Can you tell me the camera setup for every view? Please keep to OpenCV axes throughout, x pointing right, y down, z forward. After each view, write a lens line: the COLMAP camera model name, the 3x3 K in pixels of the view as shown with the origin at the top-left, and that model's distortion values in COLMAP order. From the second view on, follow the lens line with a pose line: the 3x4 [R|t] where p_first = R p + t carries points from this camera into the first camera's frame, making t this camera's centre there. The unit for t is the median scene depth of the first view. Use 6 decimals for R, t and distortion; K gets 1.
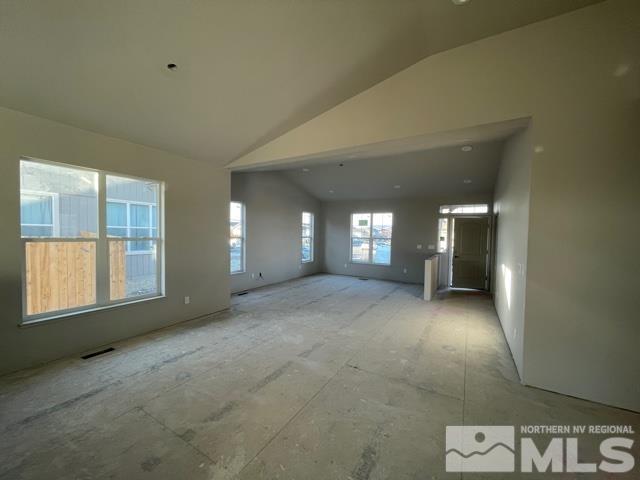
lens RADIAL K [[255.8, 0, 318.9], [0, 255.8, 241.3], [0, 0, 1]] dist [-0.001559, 0.000005]
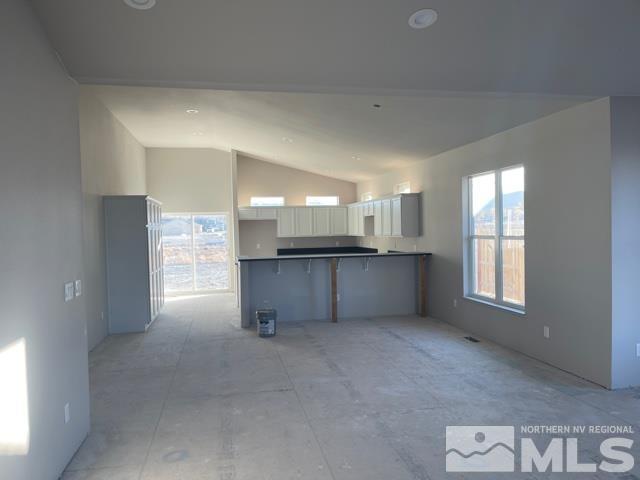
lens RADIAL K [[479.9, 0, 317.8], [0, 479.9, 238.0], [0, 0, 1]] dist [0.098574, -0.133653]
pose [[-0.740640, 0.013901, -0.671758, 0.557944], [-0.012240, 0.999341, 0.034175, -0.035248], [0.671791, 0.033534, -0.739982, 1.115344]]
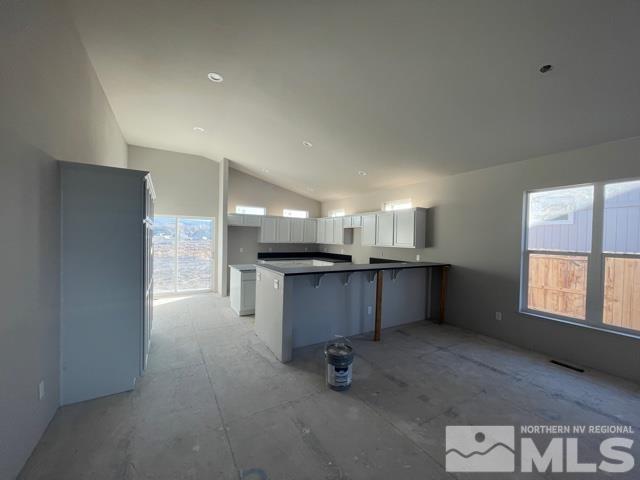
lens RADIAL K [[255.8, 0, 318.9], [0, 255.8, 241.3], [0, 0, 1]] dist [-0.001559, 0.000005]
pose [[-0.469347, -0.015019, -0.882886, 0.265942], [-0.057764, 0.998236, 0.013726, -0.006221], [0.881122, 0.057441, -0.469387, 0.310863]]
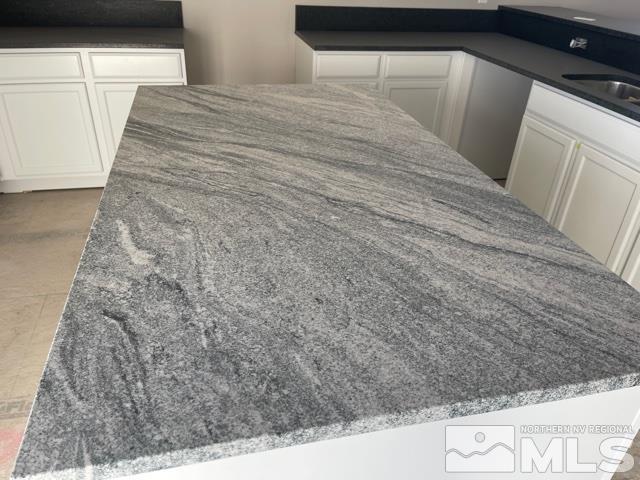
lens RADIAL K [[479.9, 0, 317.8], [0, 479.9, 238.0], [0, 0, 1]] dist [0.098574, -0.133653]
pose [[0.694742, 0.381905, -0.609493, -0.341322], [-0.061478, 0.875820, 0.478706, 0.031048], [0.716627, -0.295107, 0.631948, -0.439113]]
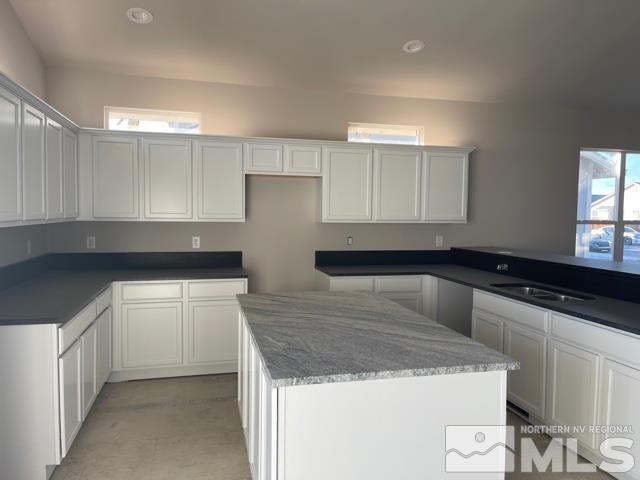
lens RADIAL K [[479.9, 0, 317.8], [0, 479.9, 238.0], [0, 0, 1]] dist [0.098574, -0.133653]
pose [[0.704298, 0.033360, -0.709120, -0.198717], [-0.027673, 0.999426, 0.019533, 0.026859], [0.709365, 0.005866, 0.704817, -0.620956]]
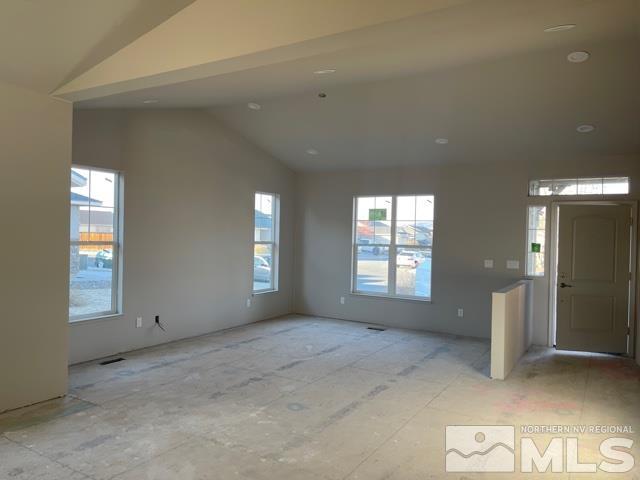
lens RADIAL K [[479.9, 0, 317.8], [0, 479.9, 238.0], [0, 0, 1]] dist [0.098574, -0.133653]
pose [[0.999963, 0.005820, -0.006265, 0.096305], [-0.005976, 0.999663, -0.025260, -0.003407], [0.006116, 0.025297, 0.999661, 0.094942]]
